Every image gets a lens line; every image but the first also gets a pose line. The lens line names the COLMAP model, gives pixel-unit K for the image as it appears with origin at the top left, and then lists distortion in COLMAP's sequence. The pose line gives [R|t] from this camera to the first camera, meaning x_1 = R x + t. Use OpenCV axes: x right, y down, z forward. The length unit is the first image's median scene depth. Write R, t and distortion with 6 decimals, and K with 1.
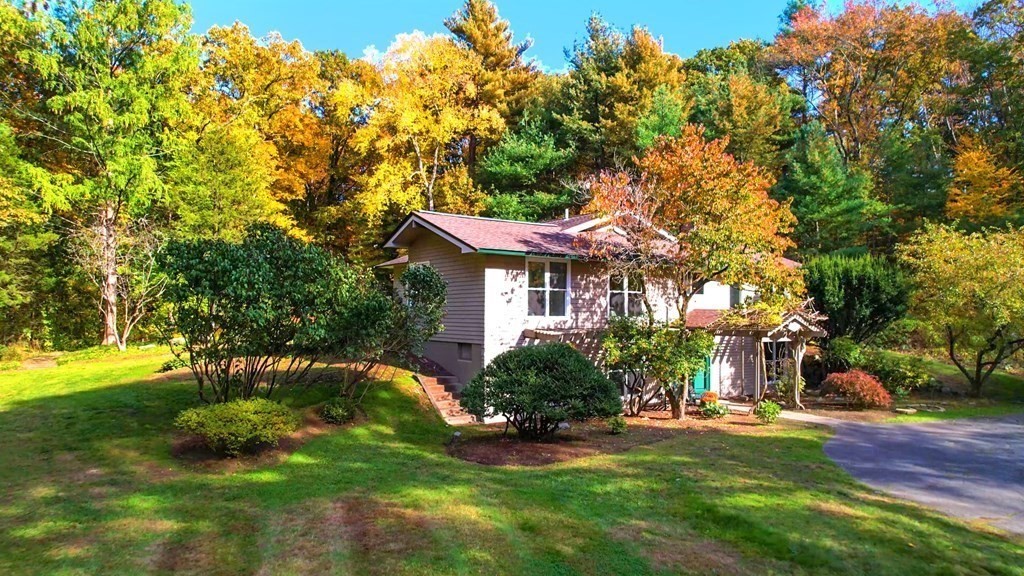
lens RADIAL K [[662.4, 0, 512.0], [0, 662.4, 288.0], [0, 0, 1]] dist [-0.045677, -0.000867]
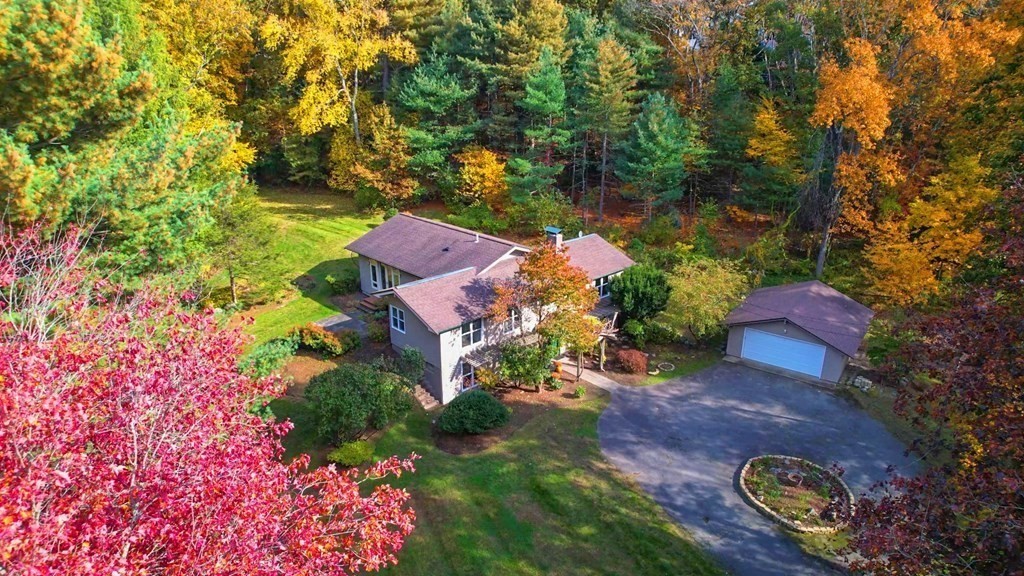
lens RADIAL K [[662.4, 0, 512.0], [0, 662.4, 288.0], [0, 0, 1]] dist [-0.045677, -0.000867]
pose [[0.988211, -0.059023, 0.141261, -0.034943], [0.005251, 0.935221, 0.354026, -0.297651], [-0.153006, -0.349110, 0.924506, -0.272907]]
